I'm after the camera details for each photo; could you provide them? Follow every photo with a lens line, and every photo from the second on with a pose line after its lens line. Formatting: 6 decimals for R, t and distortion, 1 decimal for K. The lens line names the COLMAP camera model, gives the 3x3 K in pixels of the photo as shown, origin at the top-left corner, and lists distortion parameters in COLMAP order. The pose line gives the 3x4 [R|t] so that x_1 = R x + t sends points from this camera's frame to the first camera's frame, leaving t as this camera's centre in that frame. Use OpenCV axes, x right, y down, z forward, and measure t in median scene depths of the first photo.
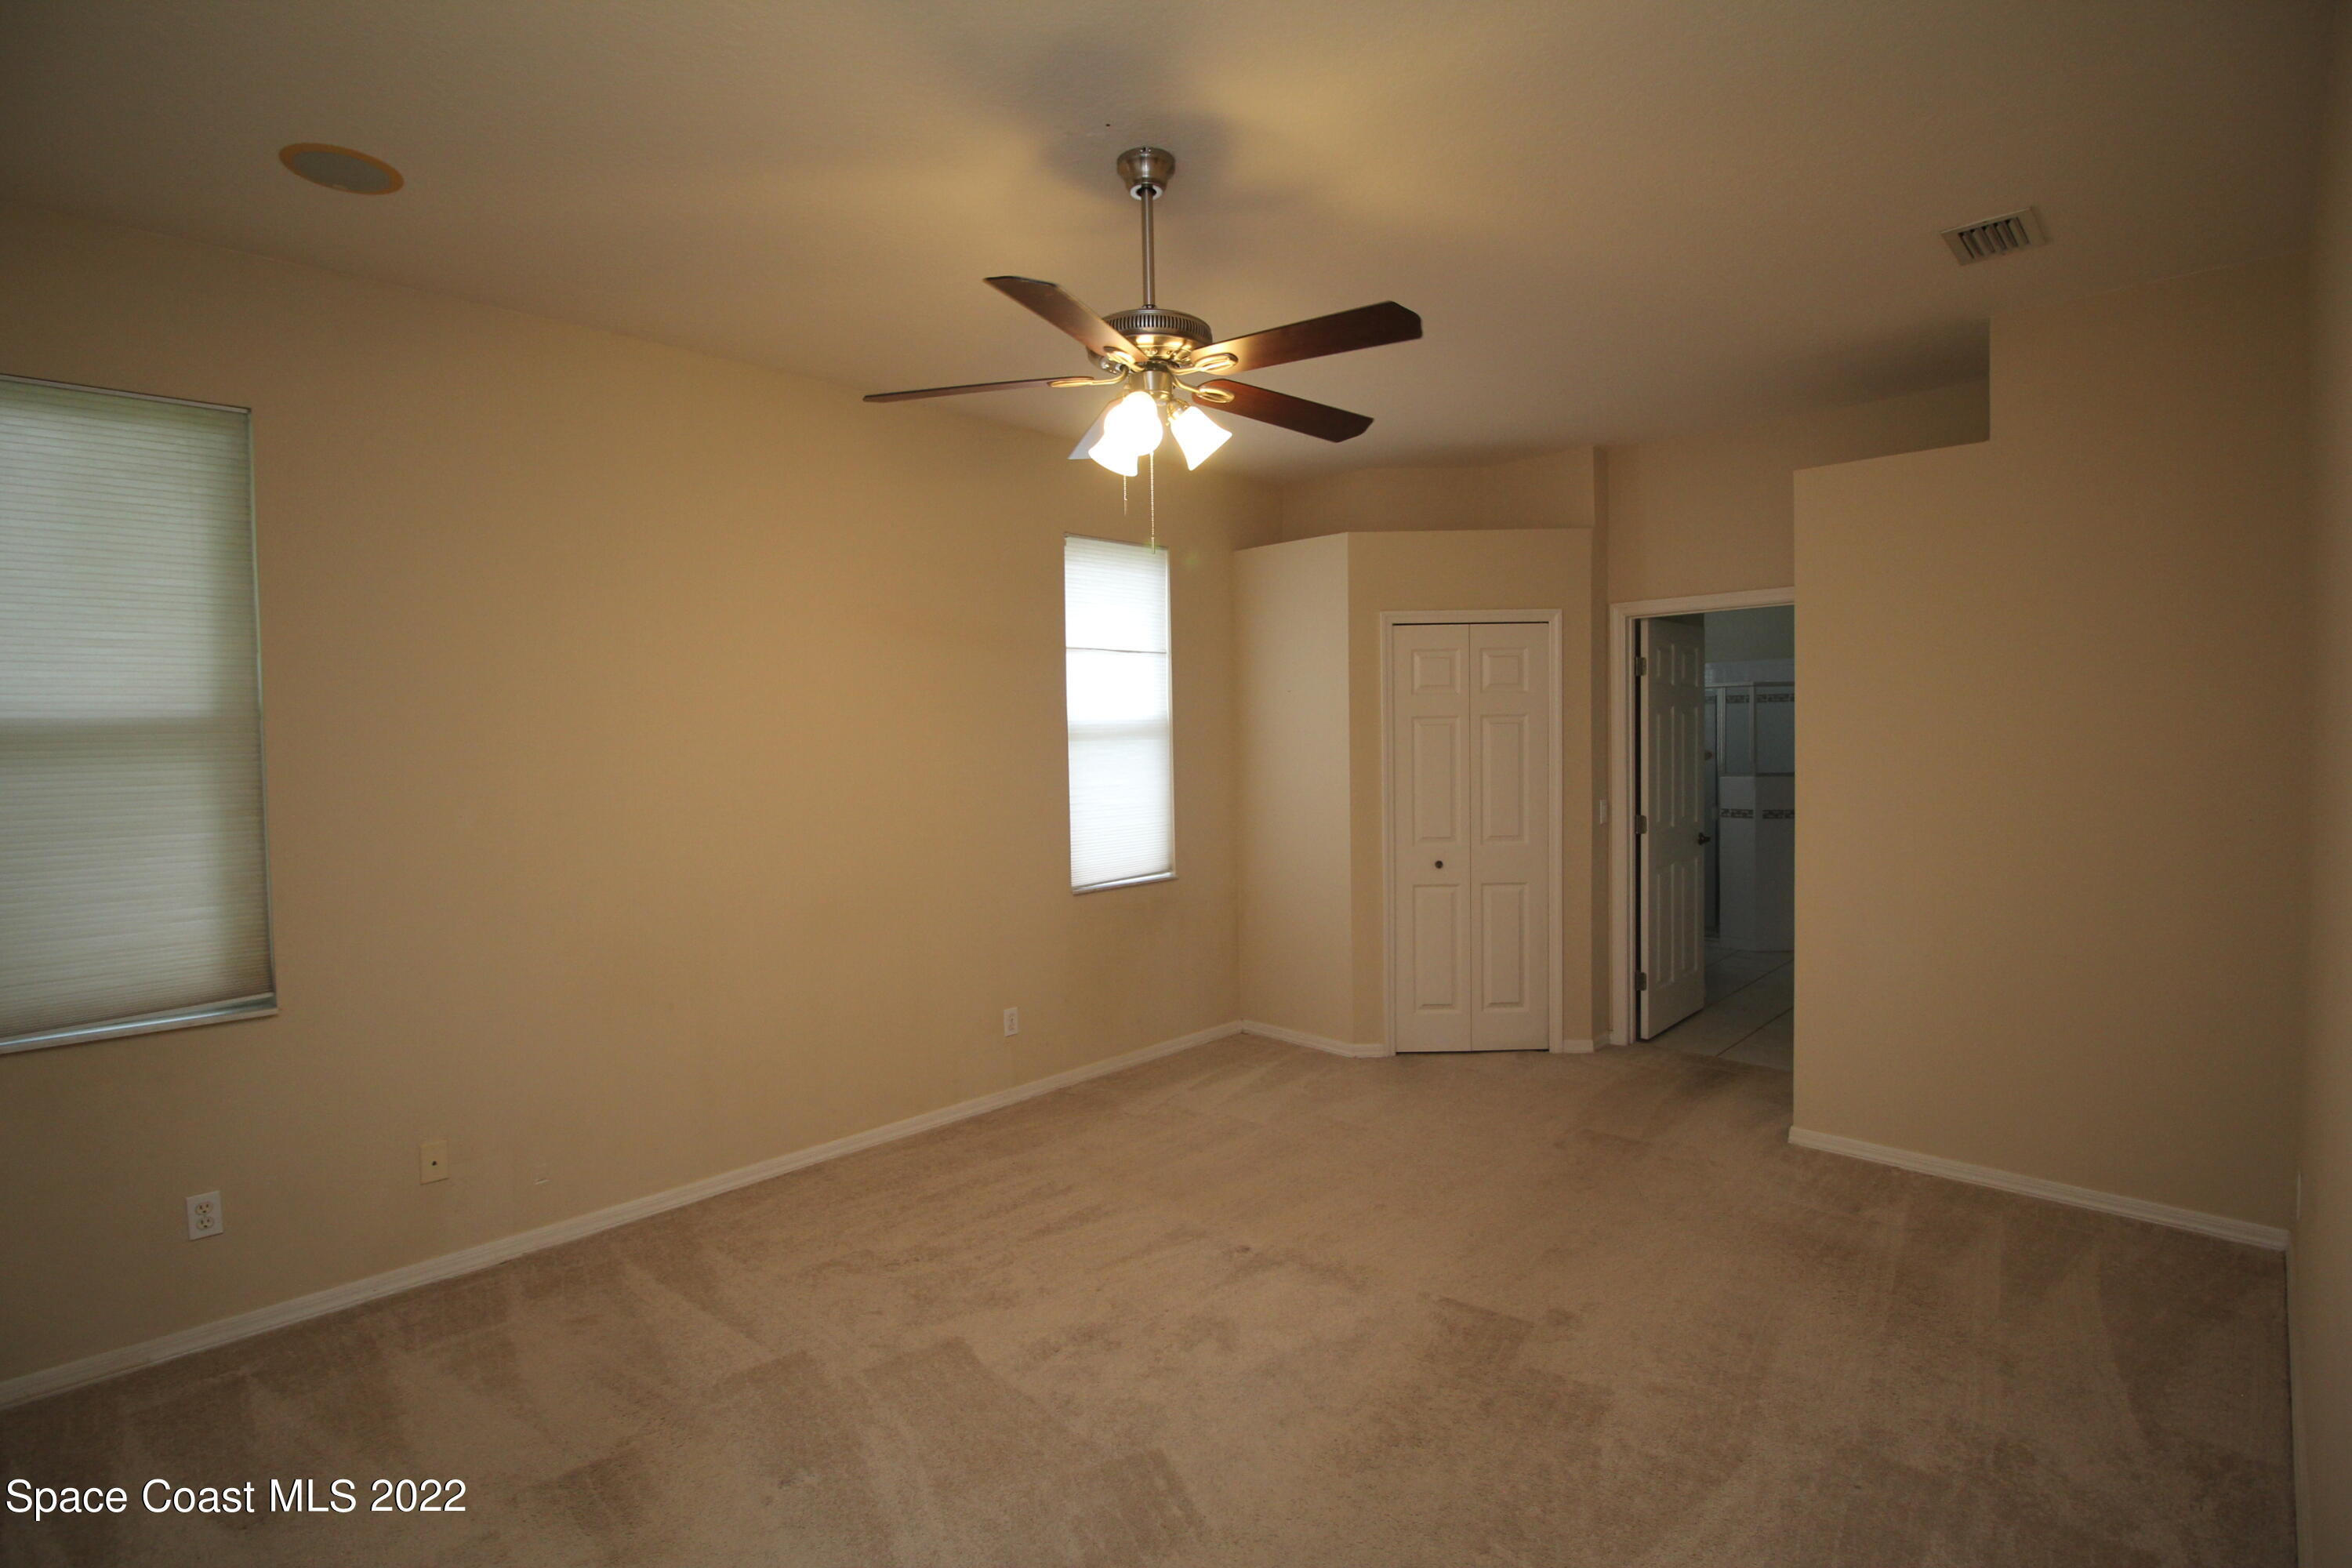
lens RADIAL K [[1130.7, 0, 1176.0], [0, 1130.7, 784.0], [0, 0, 1]] dist [-0.000134, -0.000744]
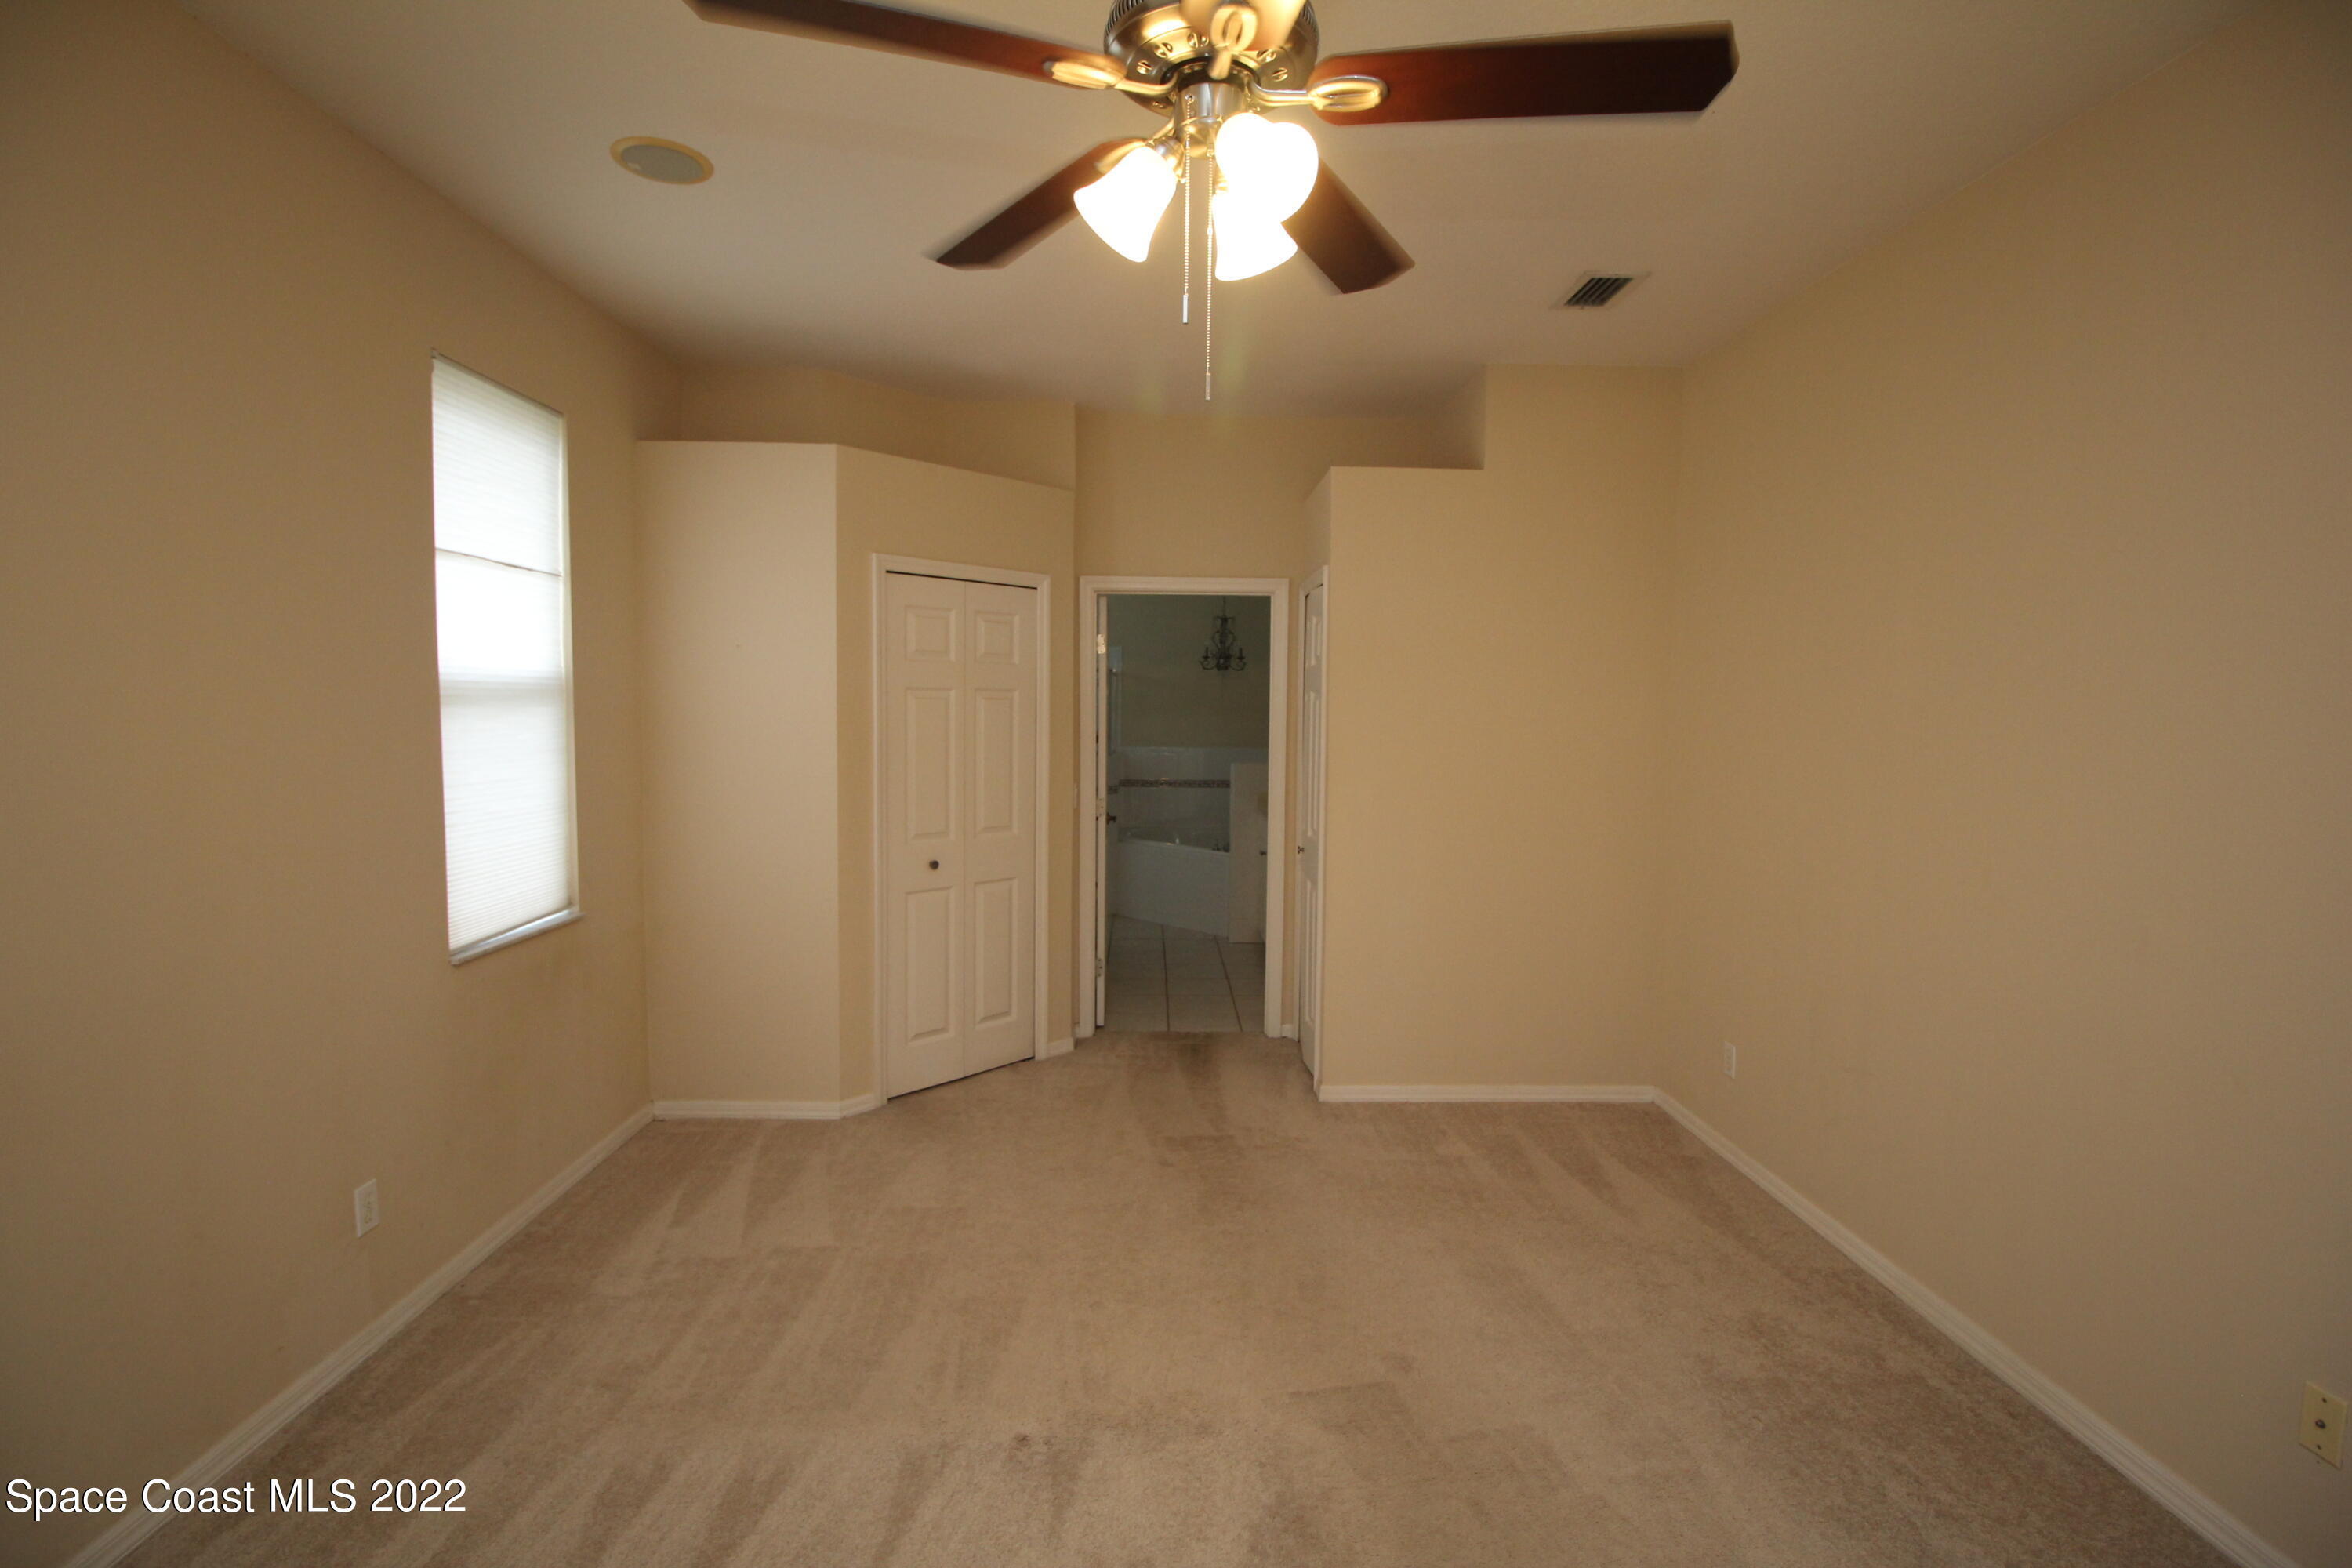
lens RADIAL K [[1106.1, 0, 1176.3], [0, 1106.1, 782.0], [0, 0, 1]] dist [0.003158, -0.011867]
pose [[0.686683, -0.025809, 0.726499, -0.240896], [0.010631, 0.999619, 0.025463, -0.009507], [-0.726879, -0.009762, 0.686696, 0.308752]]
